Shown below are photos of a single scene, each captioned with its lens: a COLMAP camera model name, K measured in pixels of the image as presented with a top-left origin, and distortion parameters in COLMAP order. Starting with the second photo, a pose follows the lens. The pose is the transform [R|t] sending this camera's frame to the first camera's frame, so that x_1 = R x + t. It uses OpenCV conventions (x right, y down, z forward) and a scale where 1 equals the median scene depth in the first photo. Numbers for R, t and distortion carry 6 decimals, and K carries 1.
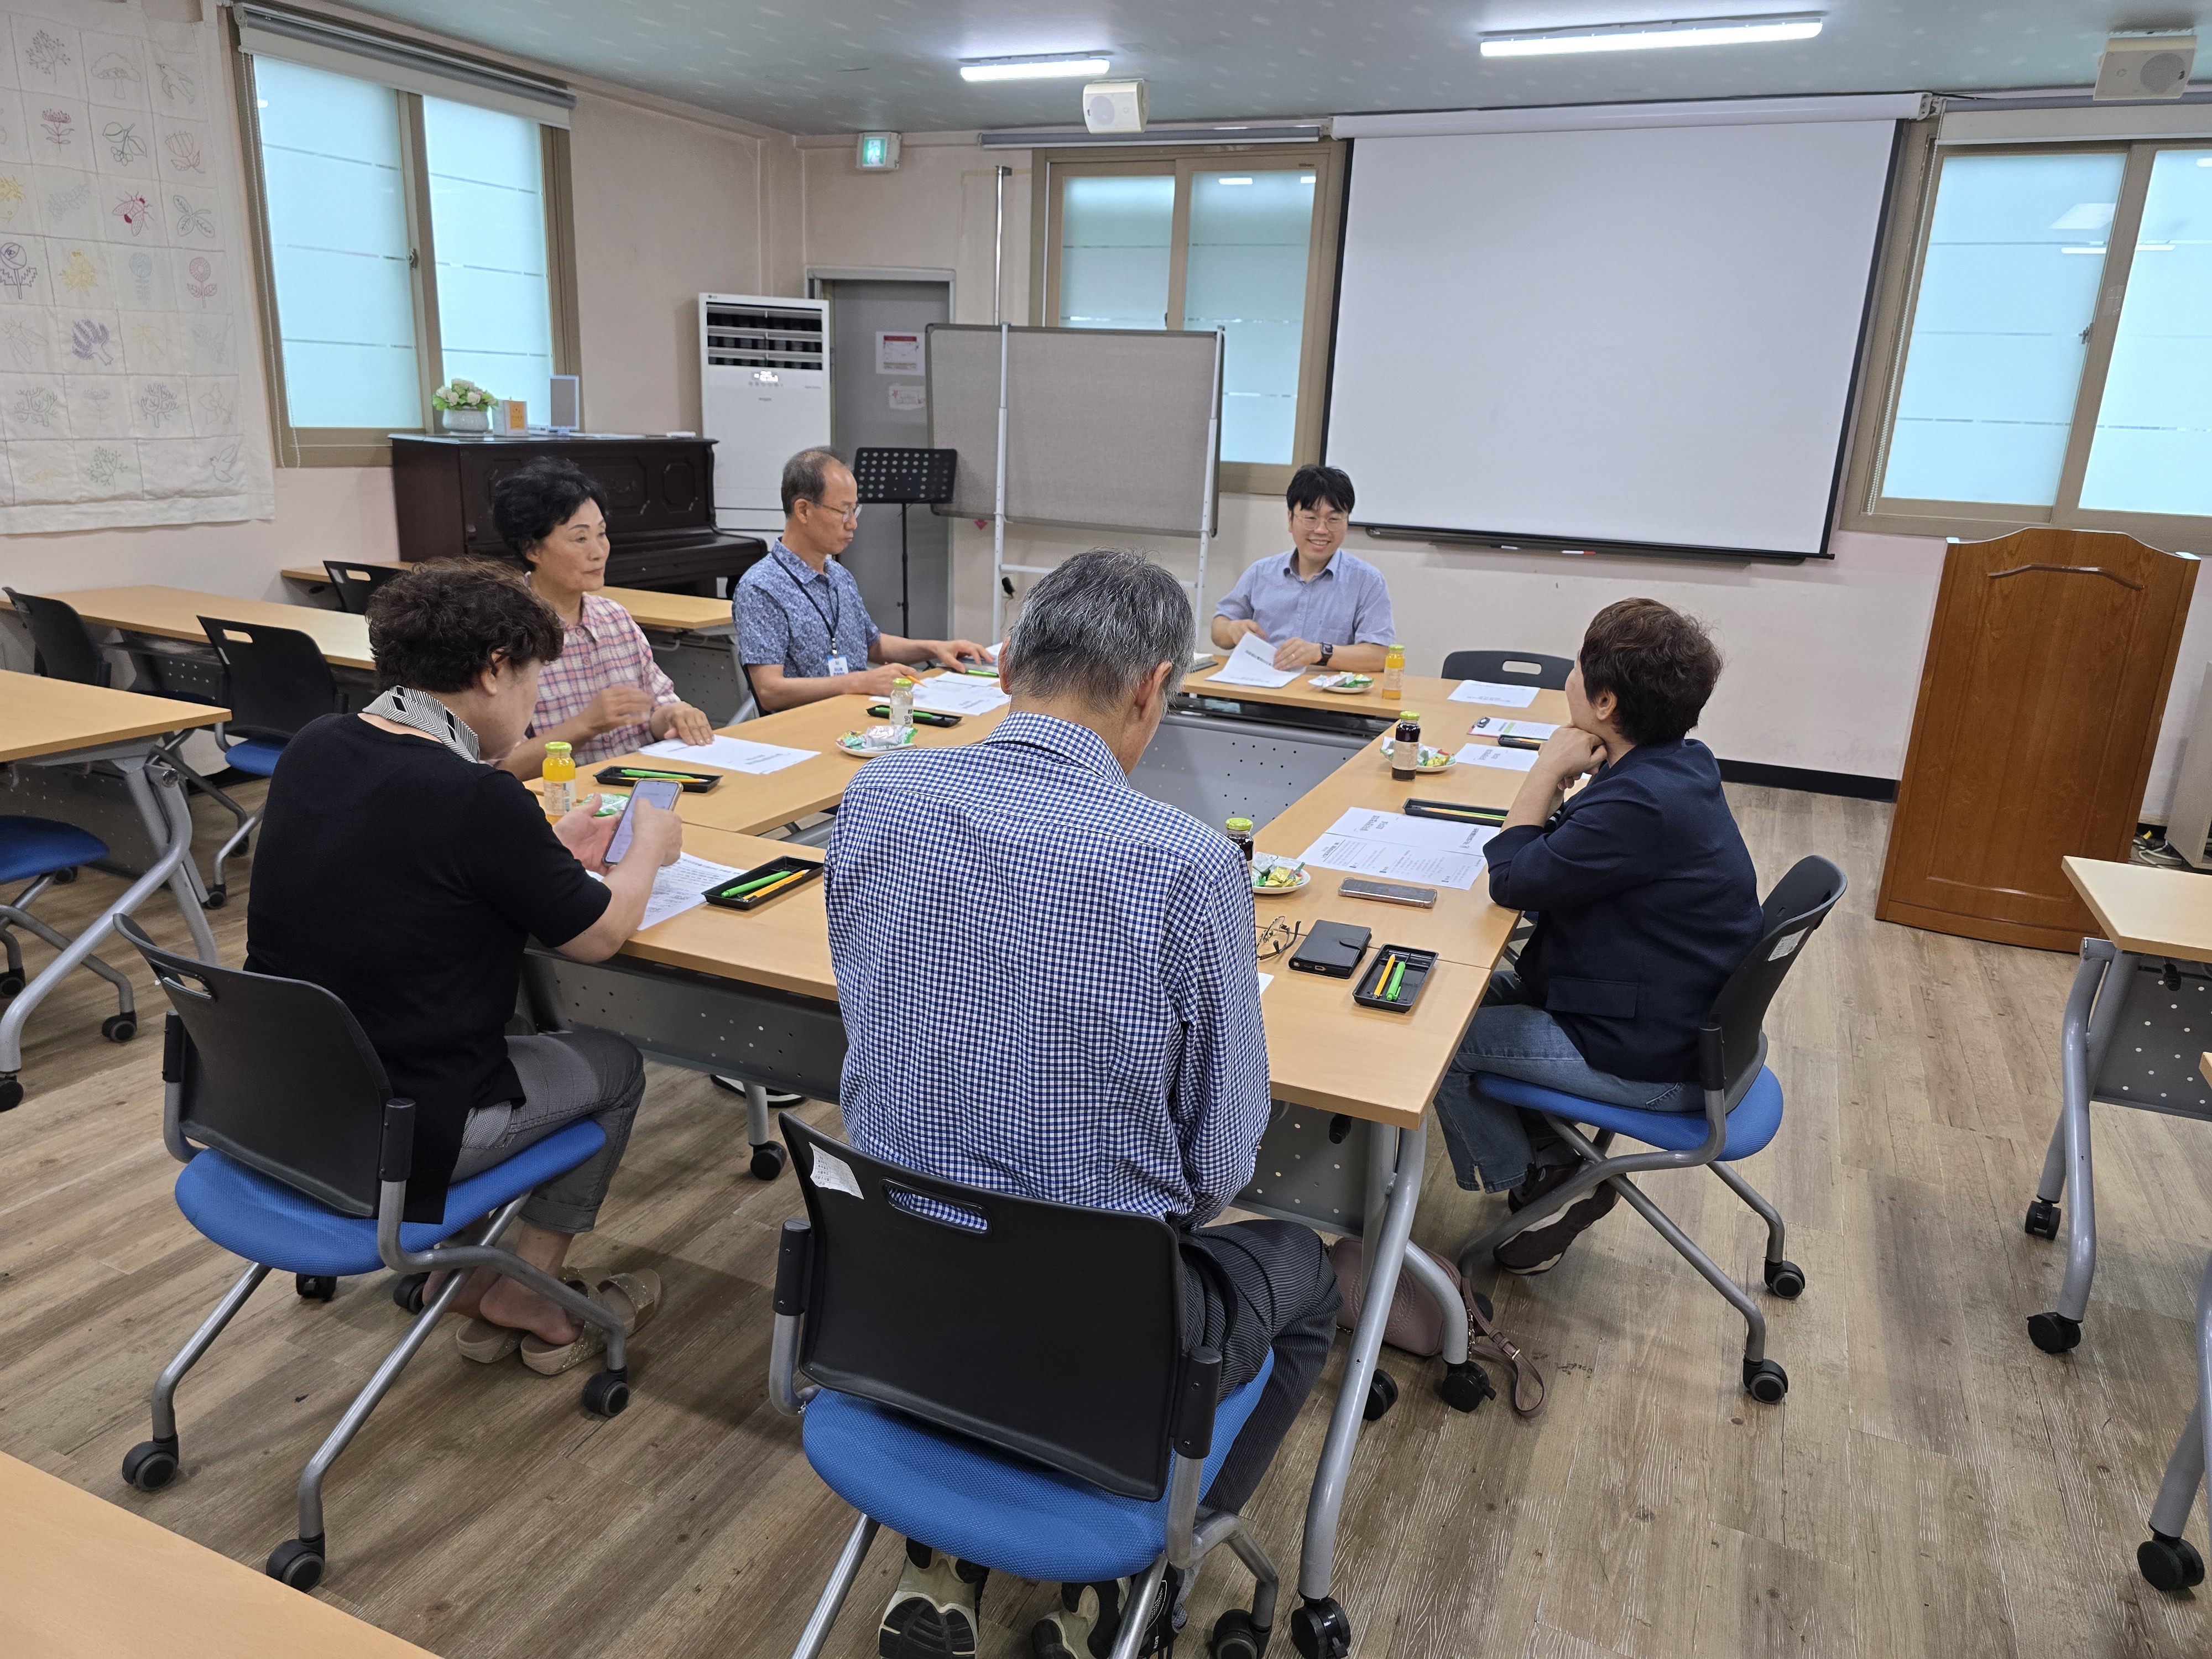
lens RADIAL K [[1476.9, 0, 1091.9], [0, 1476.9, 834.9], [0, 0, 1]] dist [0.036307, -0.033263]
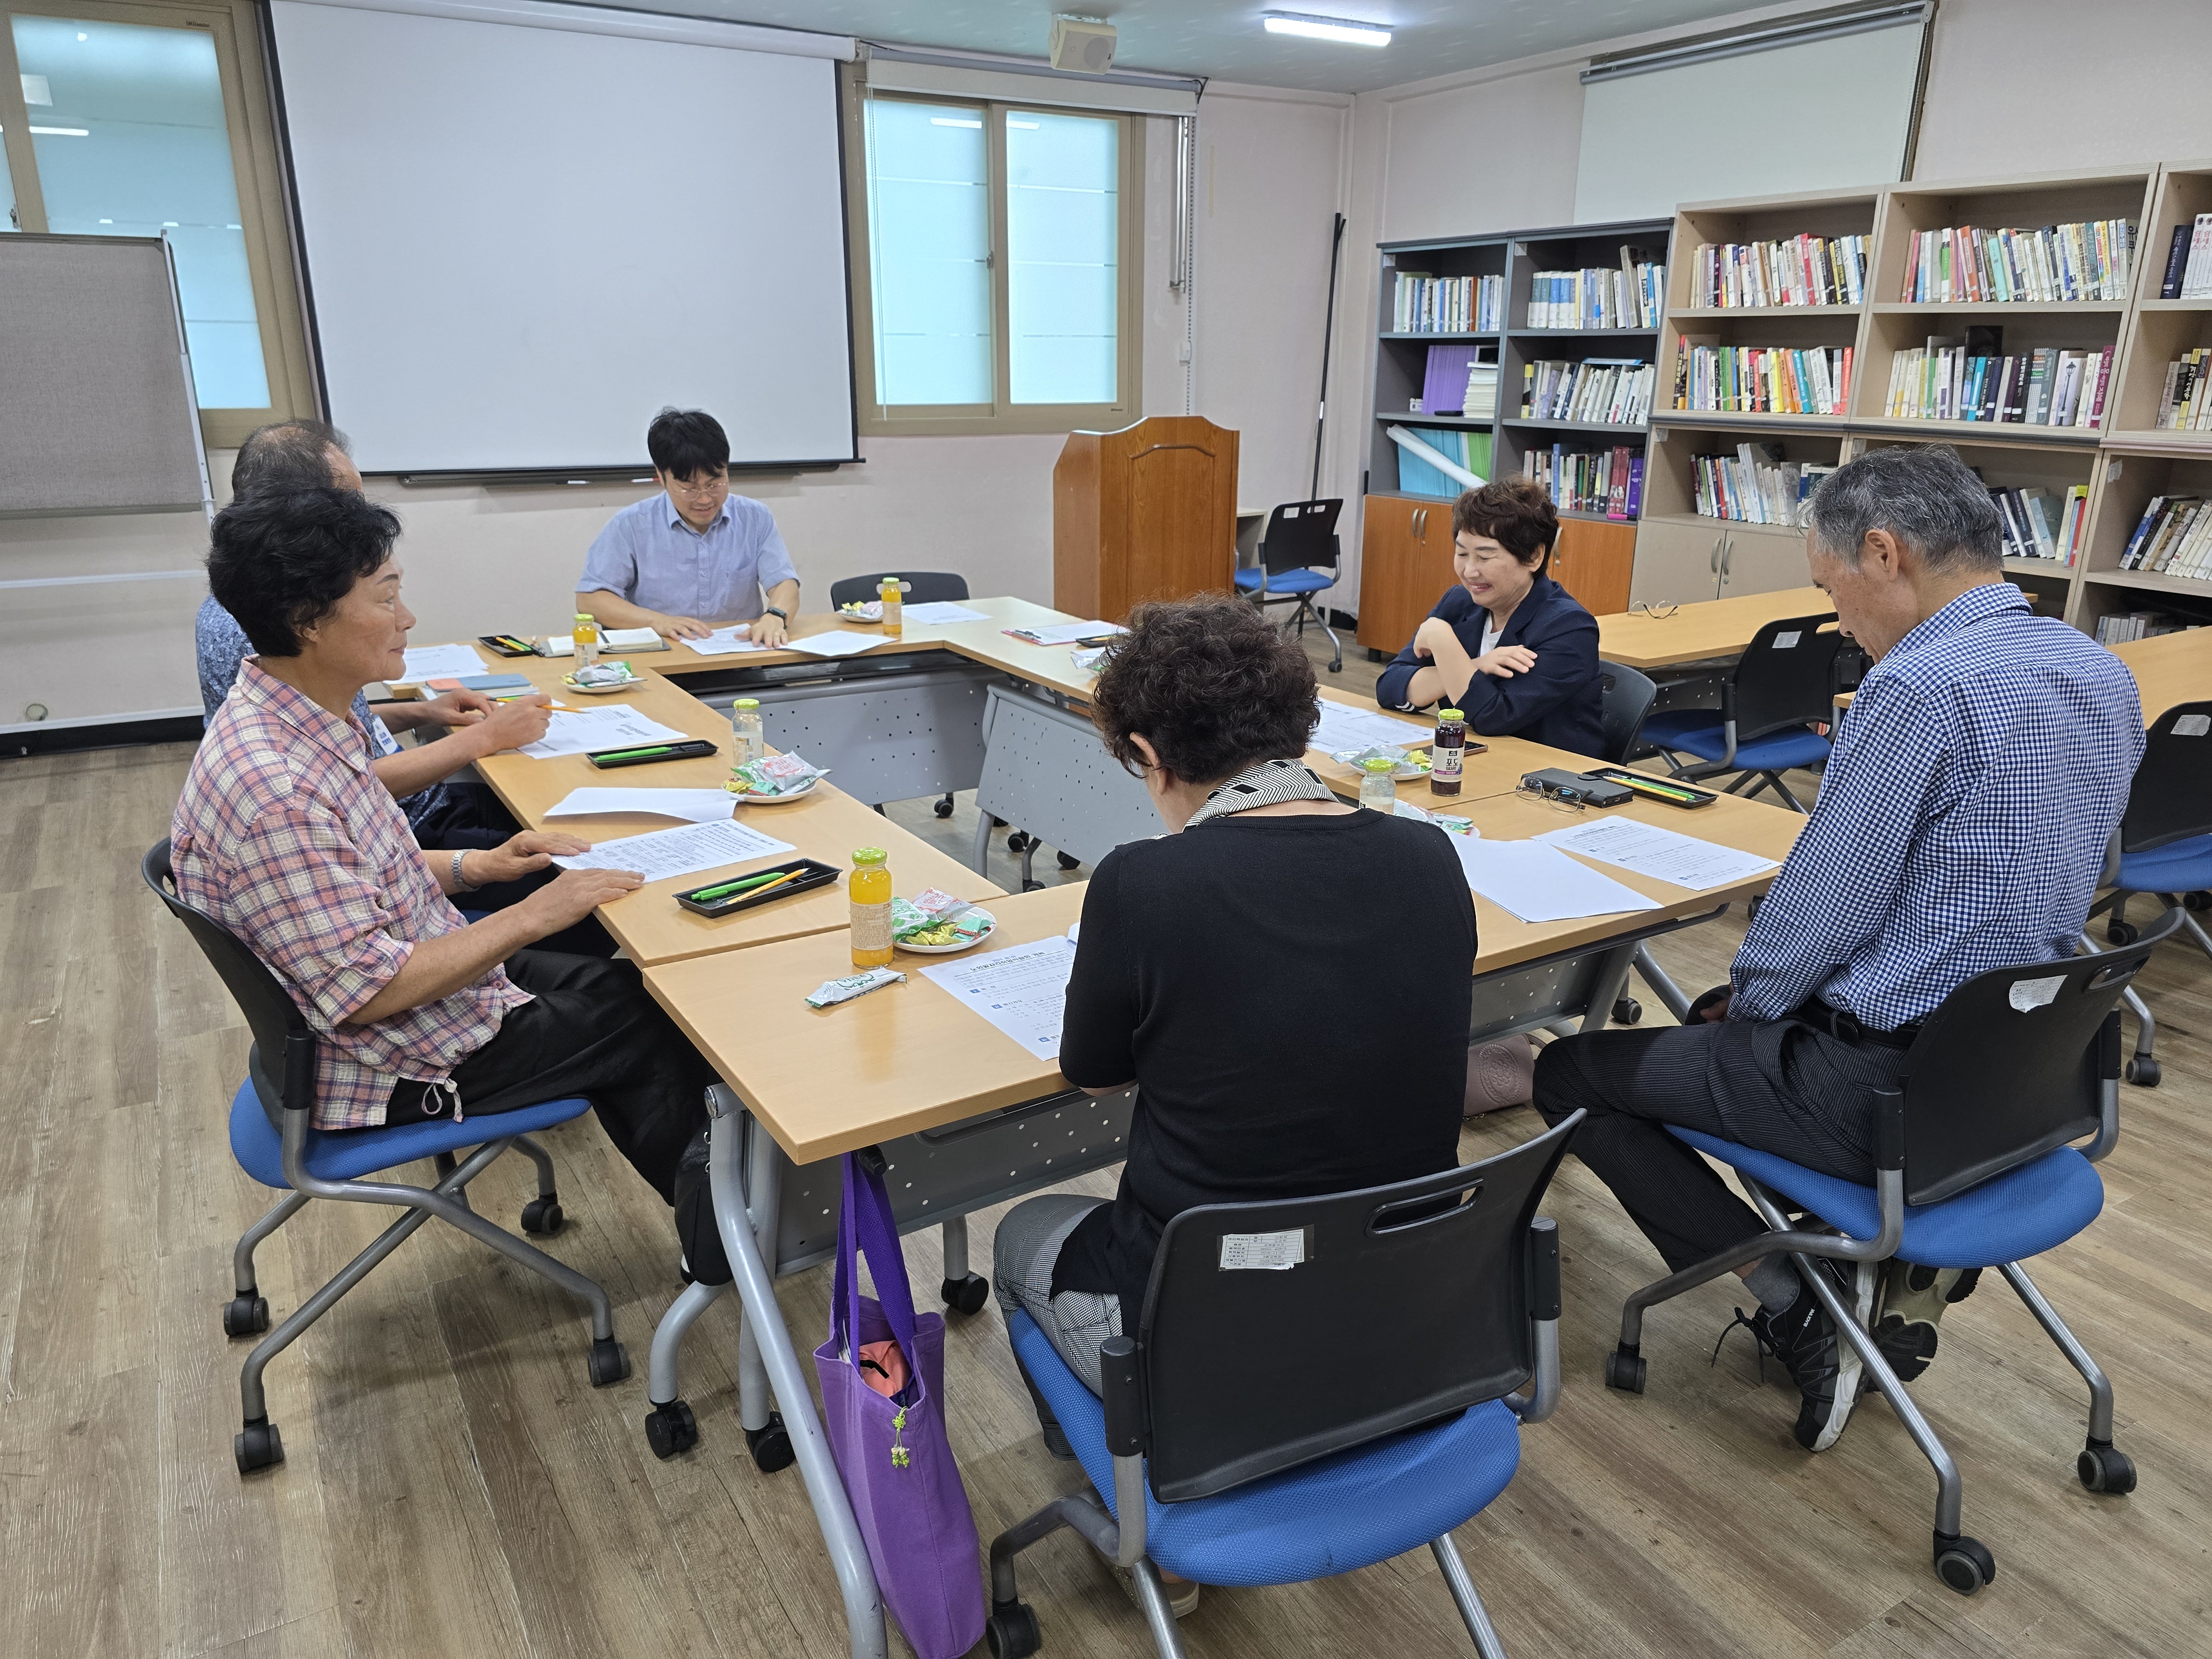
lens RADIAL K [[1476.9, 0, 1100.2], [0, 1476.9, 837.5], [0, 0, 1]] dist [0.036307, -0.033263]
pose [[0.560334, -0.291983, 0.775095, -0.419469], [0.249218, 0.951872, 0.178410, -0.084783], [-0.789884, 0.093198, 0.606133, 0.249222]]
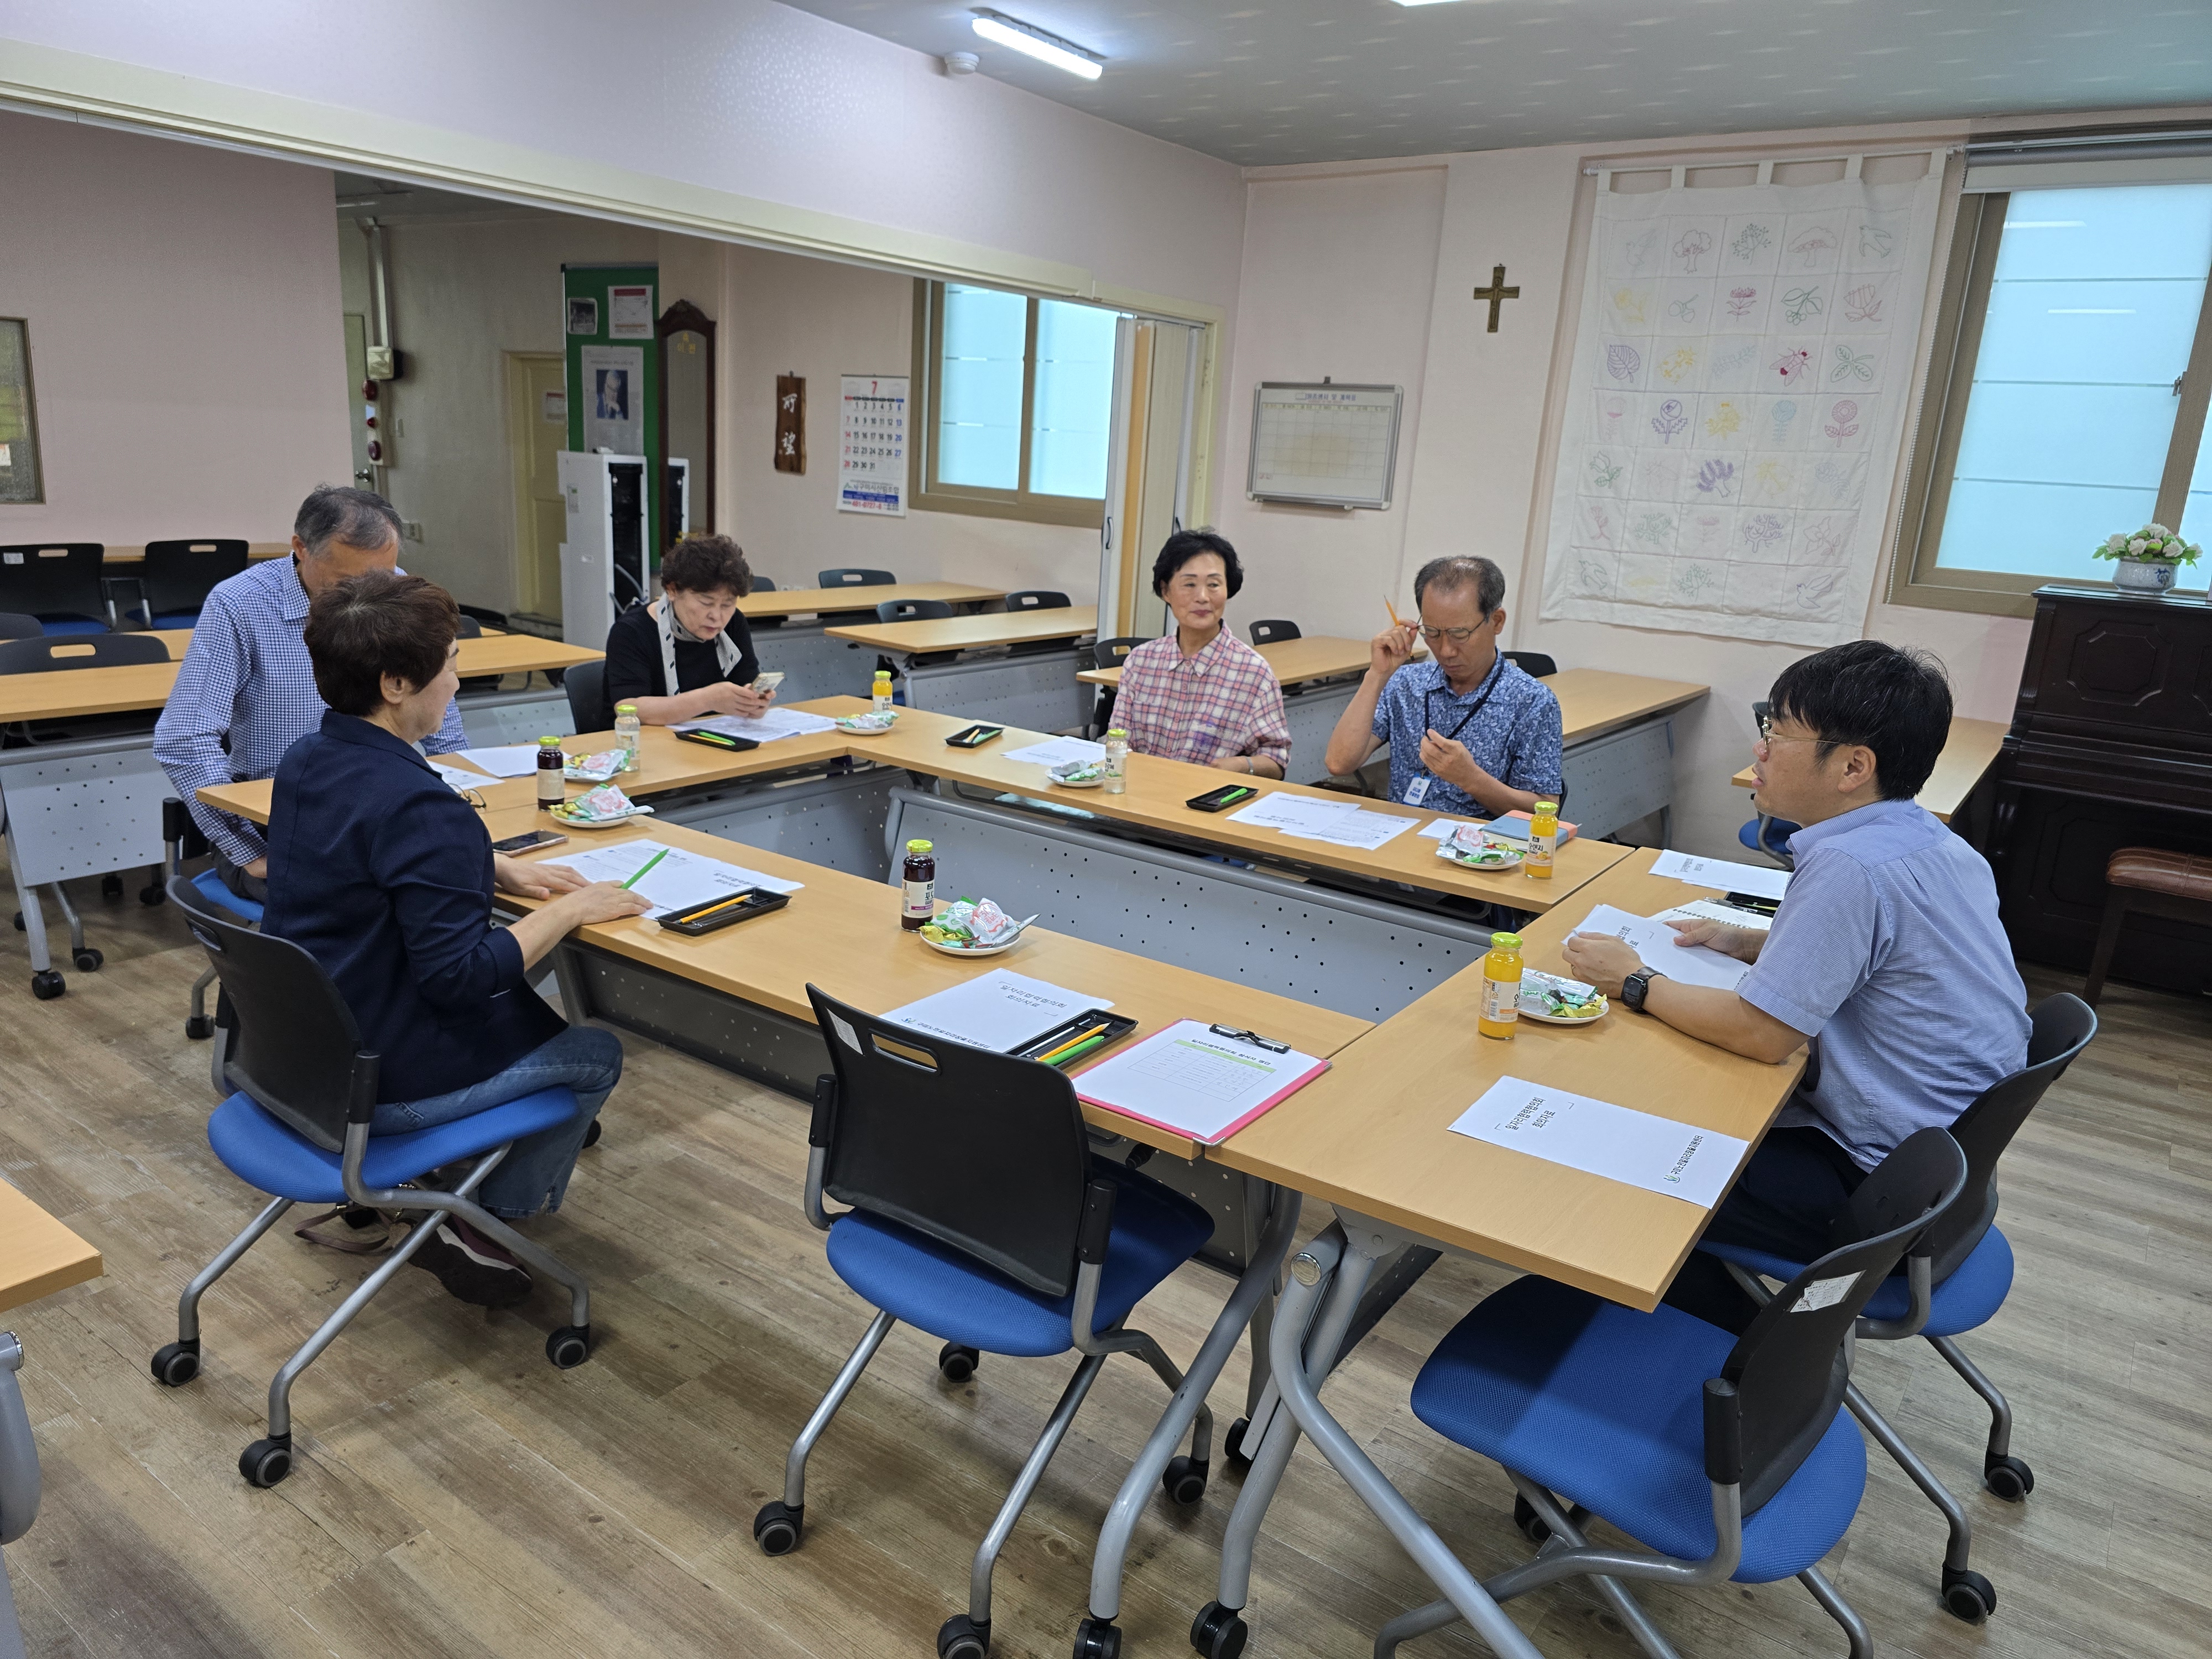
lens RADIAL K [[1476.9, 0, 1096.3], [0, 1476.9, 830.0], [0, 0, 1]] dist [0.036307, -0.033263]
pose [[-0.180660, 0.187021, -0.965601, 0.559296], [-0.345918, 0.906950, 0.240381, -0.175596], [0.920708, 0.377446, -0.099155, 0.709569]]
